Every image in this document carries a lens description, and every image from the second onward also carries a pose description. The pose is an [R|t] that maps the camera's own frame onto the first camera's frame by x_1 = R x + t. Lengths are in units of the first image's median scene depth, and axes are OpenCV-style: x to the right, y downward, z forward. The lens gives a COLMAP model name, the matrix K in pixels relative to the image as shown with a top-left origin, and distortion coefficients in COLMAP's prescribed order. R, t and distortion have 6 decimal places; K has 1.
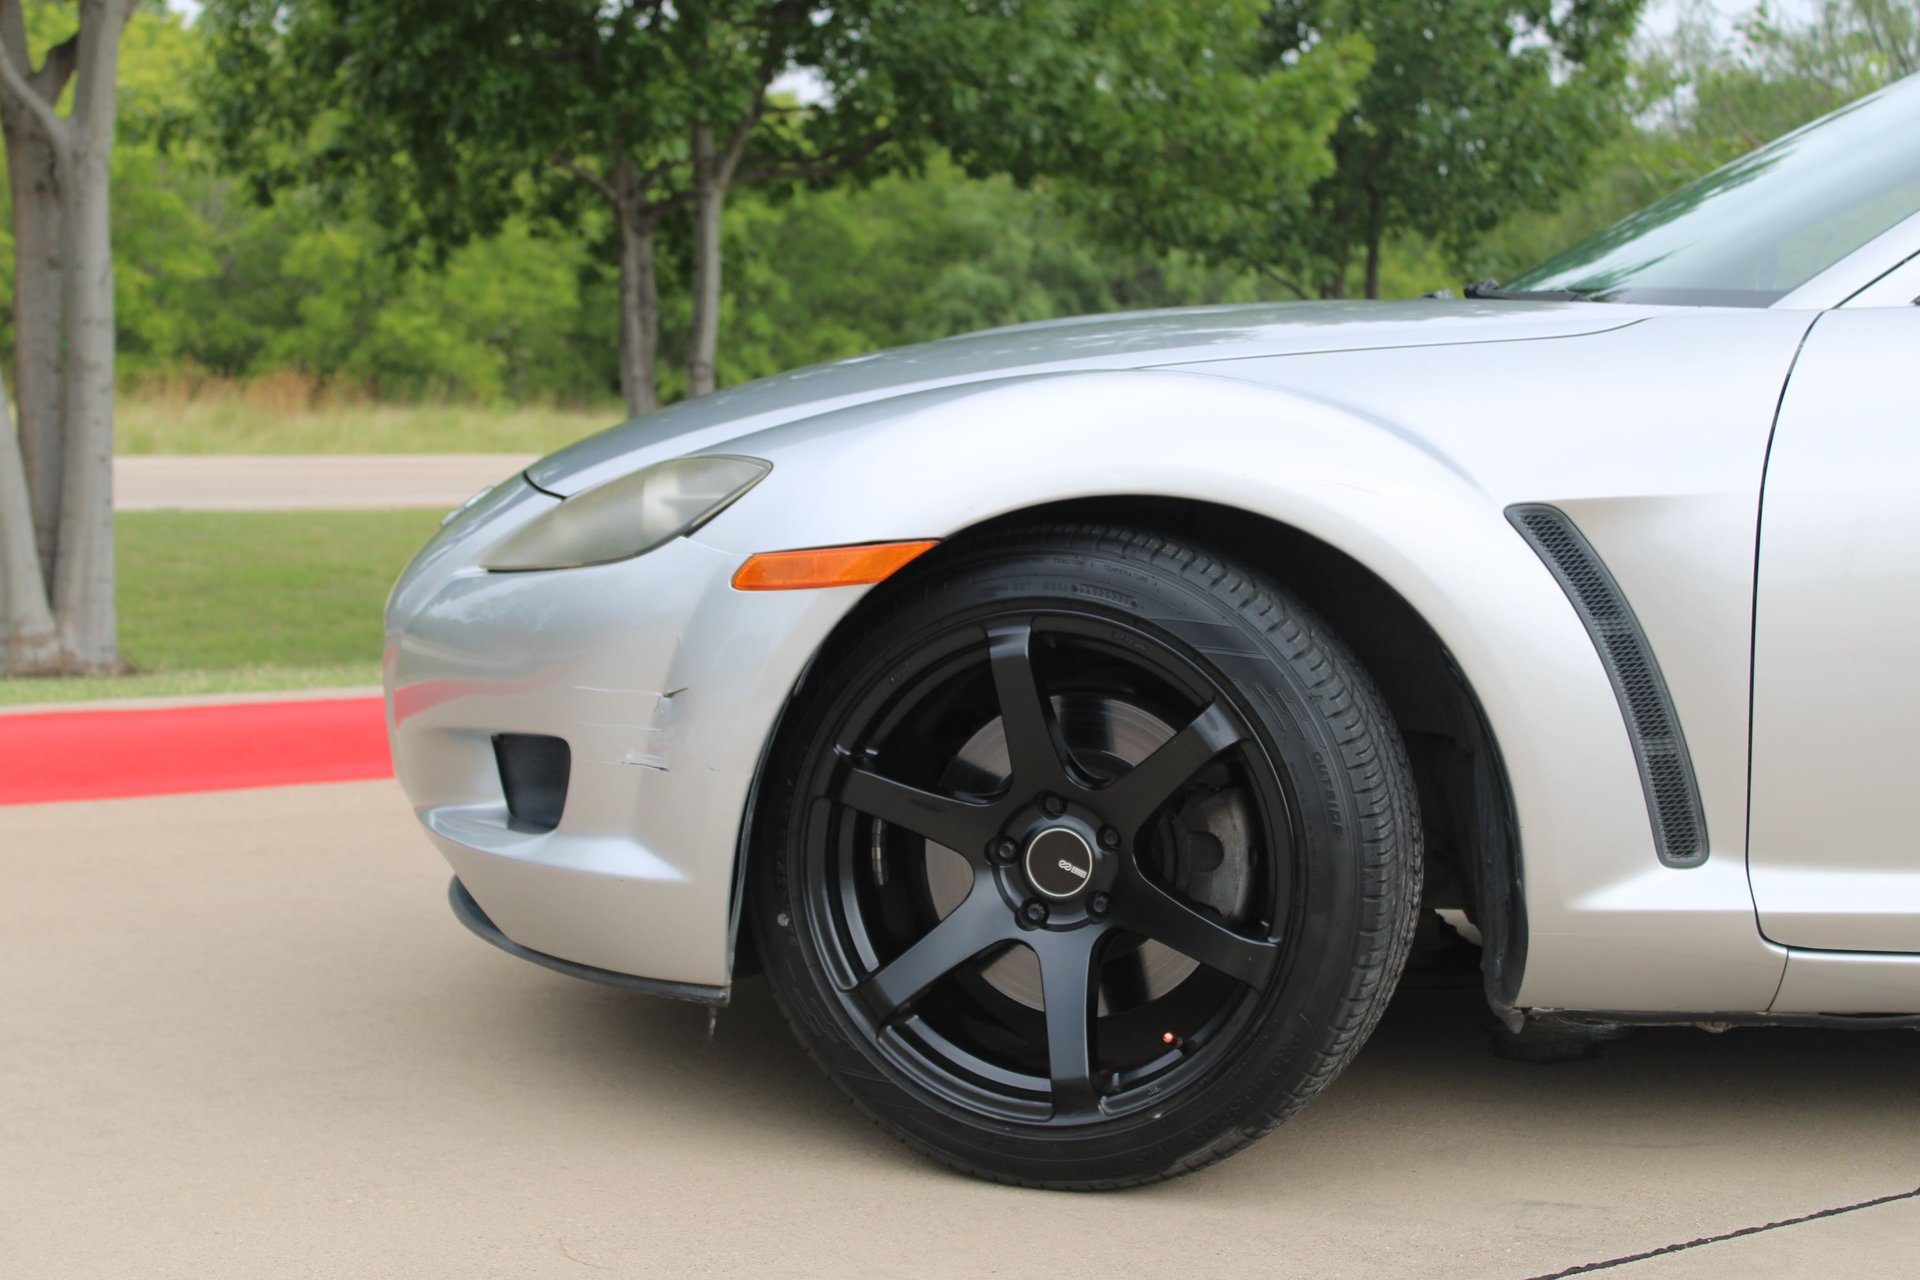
lens RADIAL K [[3184.3, 0, 960.0], [0, 3184.3, 640.0], [0, 0, 1]] dist [-0.016014, 0.008332]
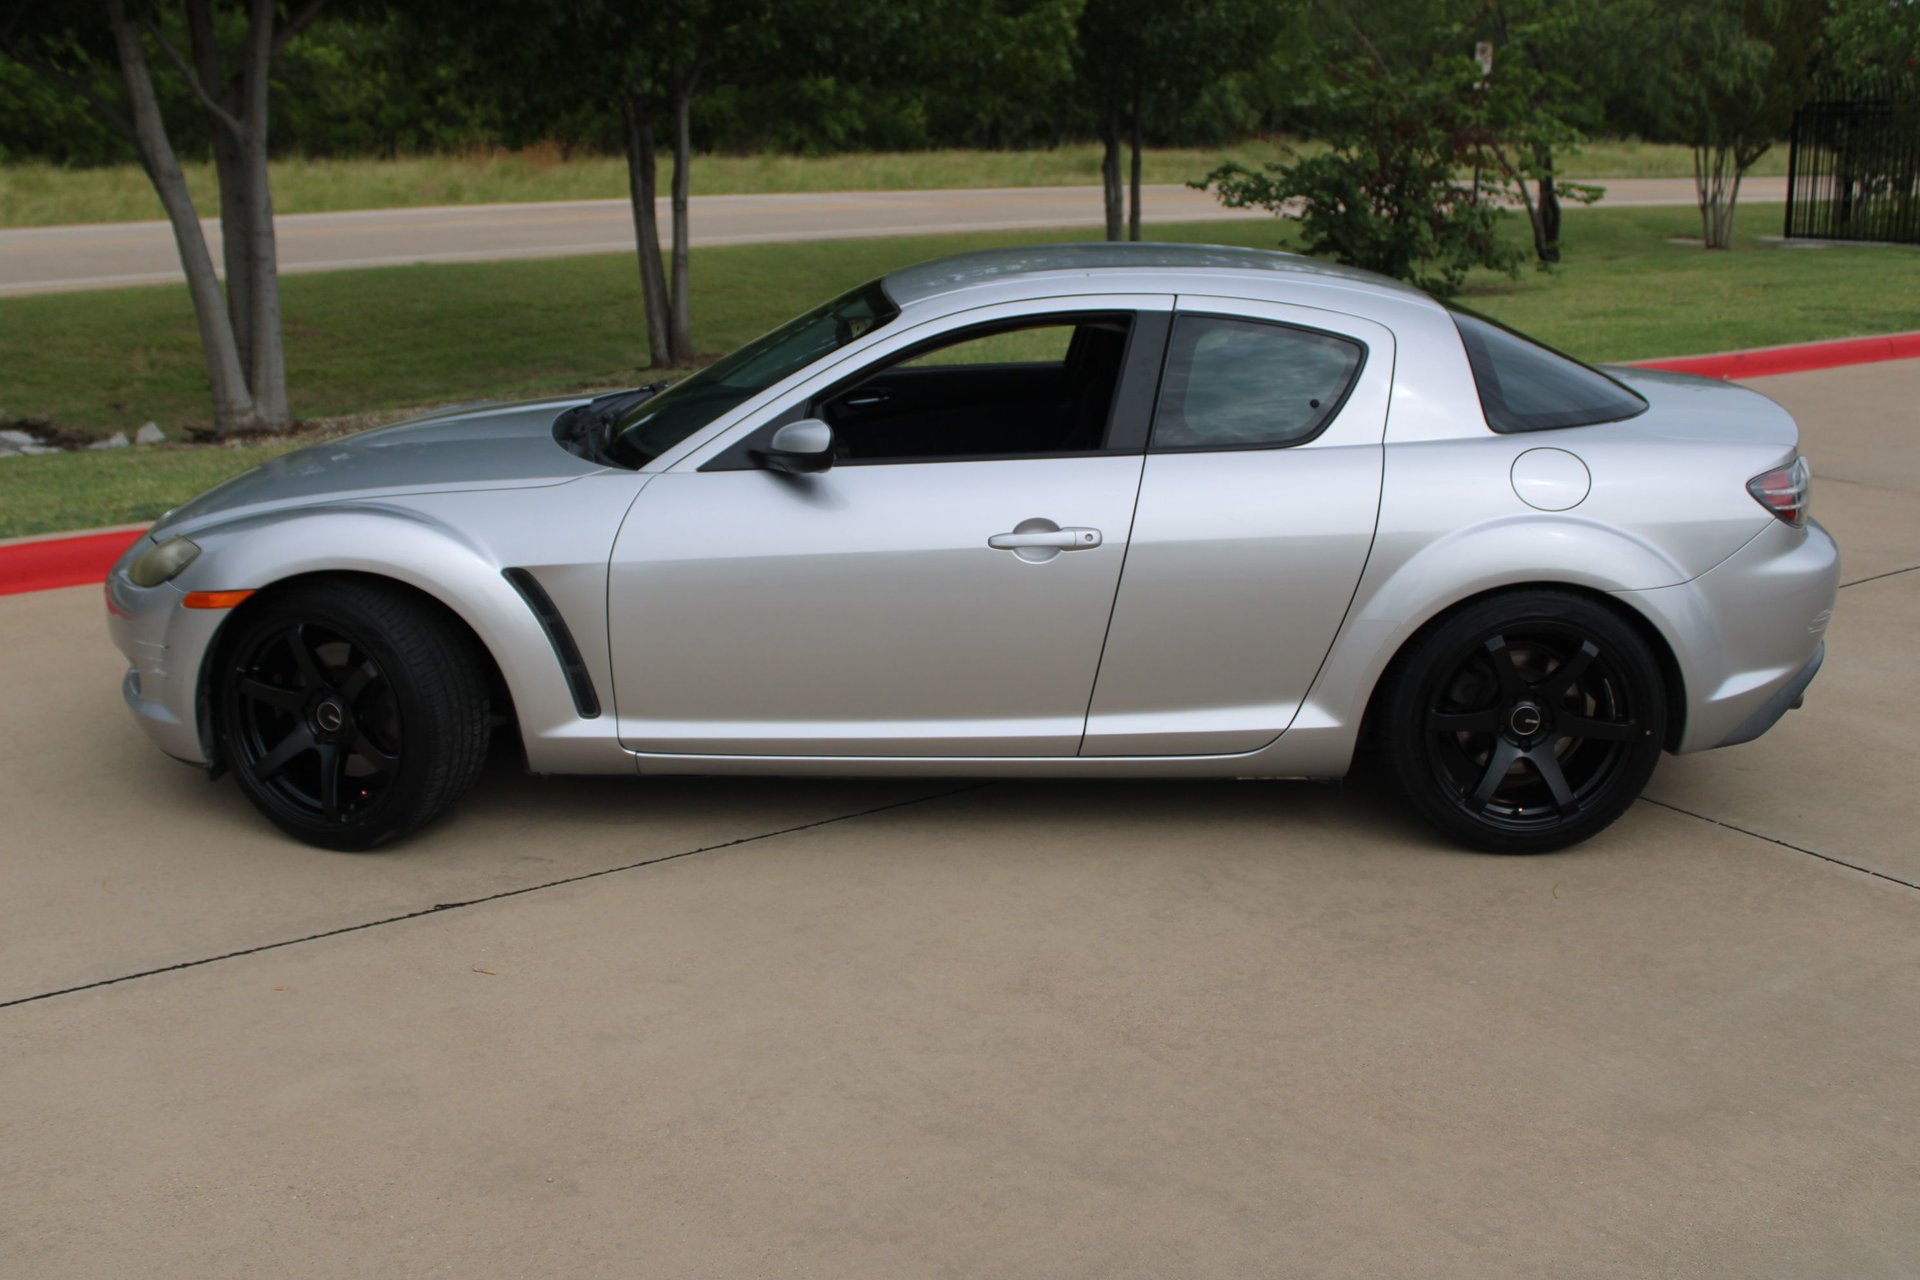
lens RADIAL K [[2029.2, 0, 947.4], [0, 2029.2, 622.8], [0, 0, 1]] dist [-0.112960, 0.112190]
pose [[0.998976, -0.002021, -0.045194, 0.114190], [0.009757, 0.985115, 0.171618, -0.051385], [0.044174, -0.171883, 0.984126, -0.090481]]
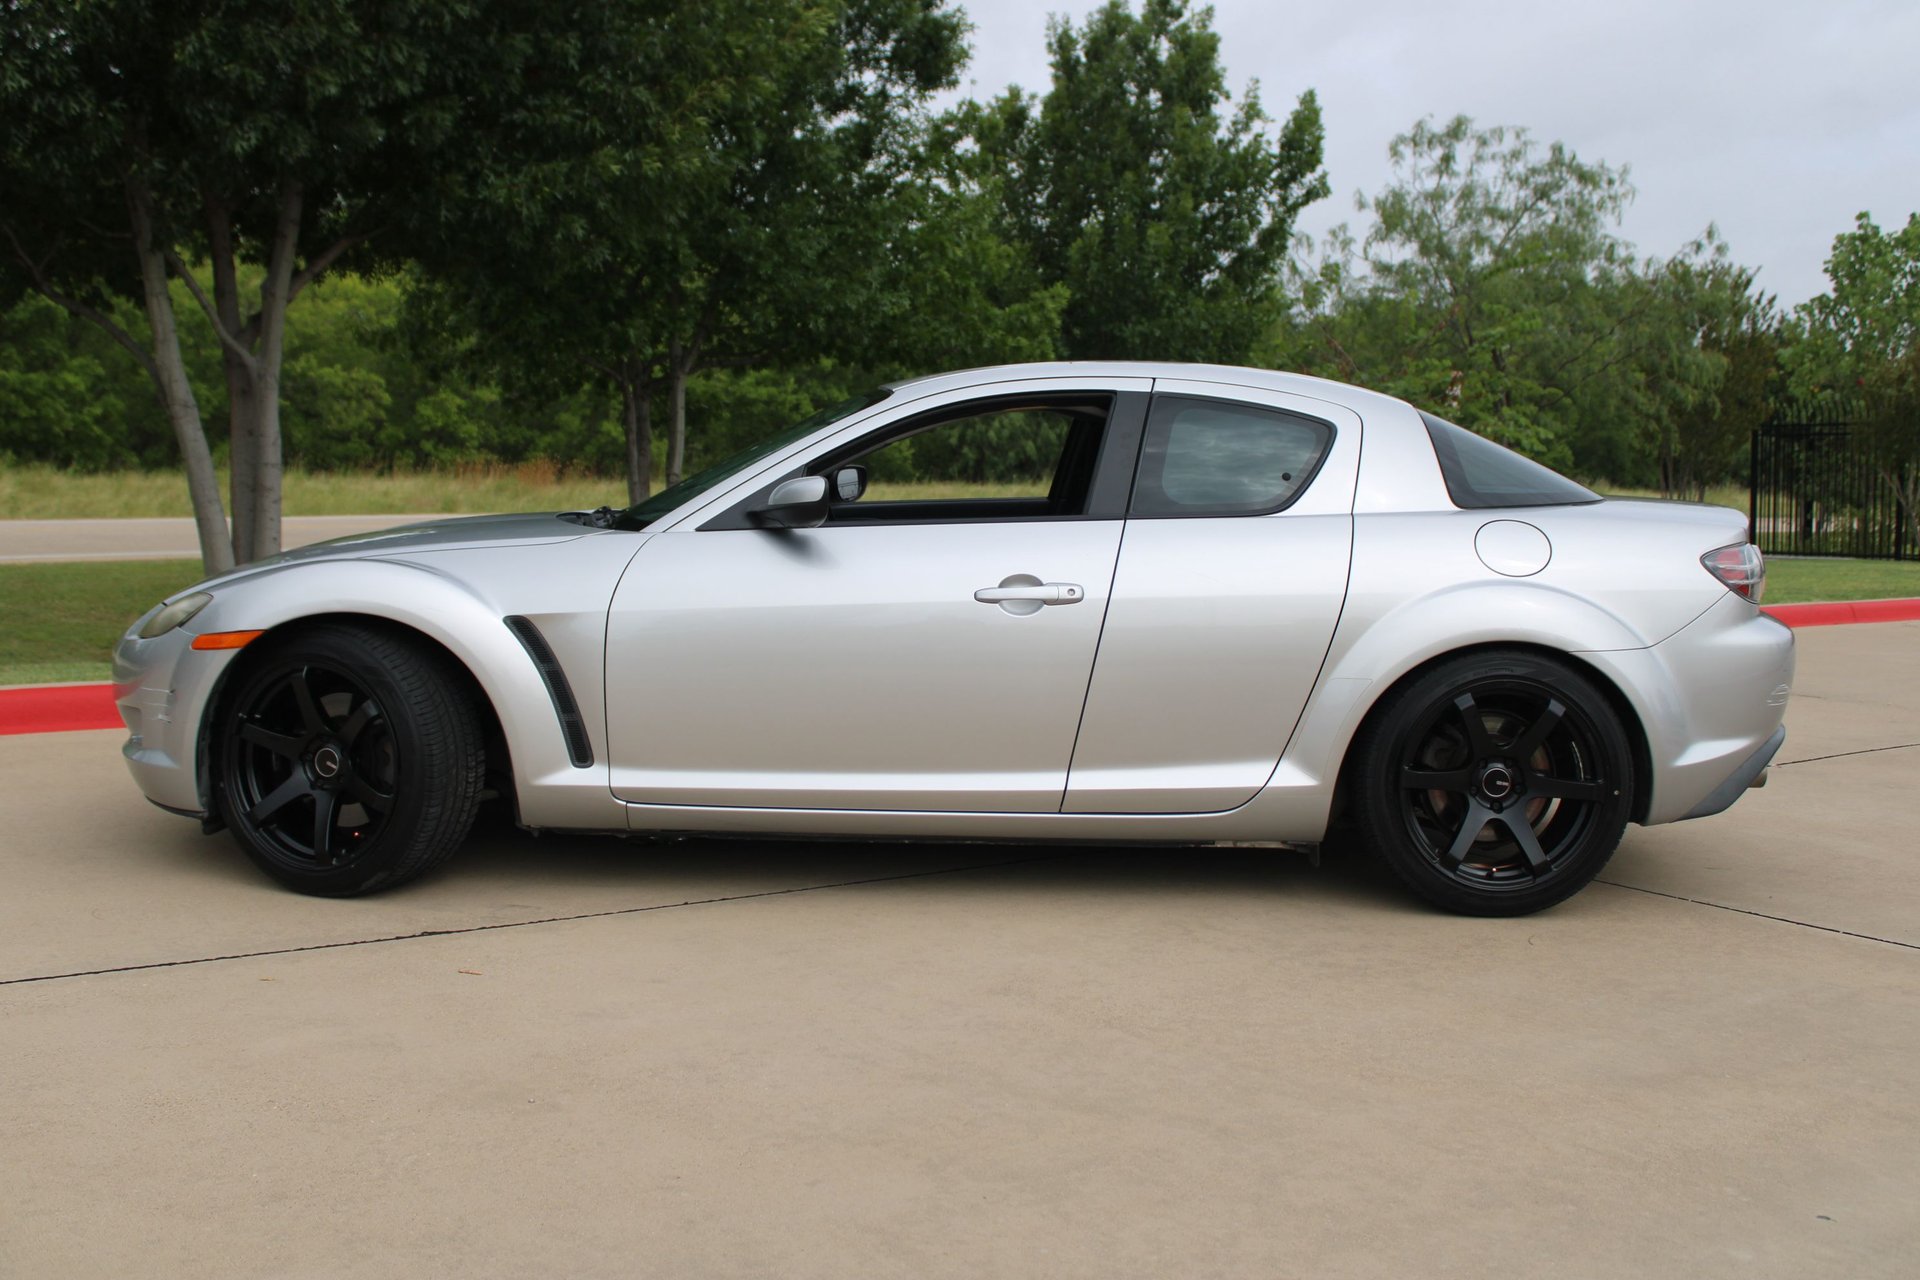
lens RADIAL K [[2029.2, 0, 947.4], [0, 2029.2, 622.8], [0, 0, 1]] dist [-0.112960, 0.112190]
pose [[0.999345, 0.005209, -0.035823, 0.113762], [-0.005162, 0.999986, 0.001412, -0.008396], [0.035830, -0.001226, 0.999357, -0.104340]]
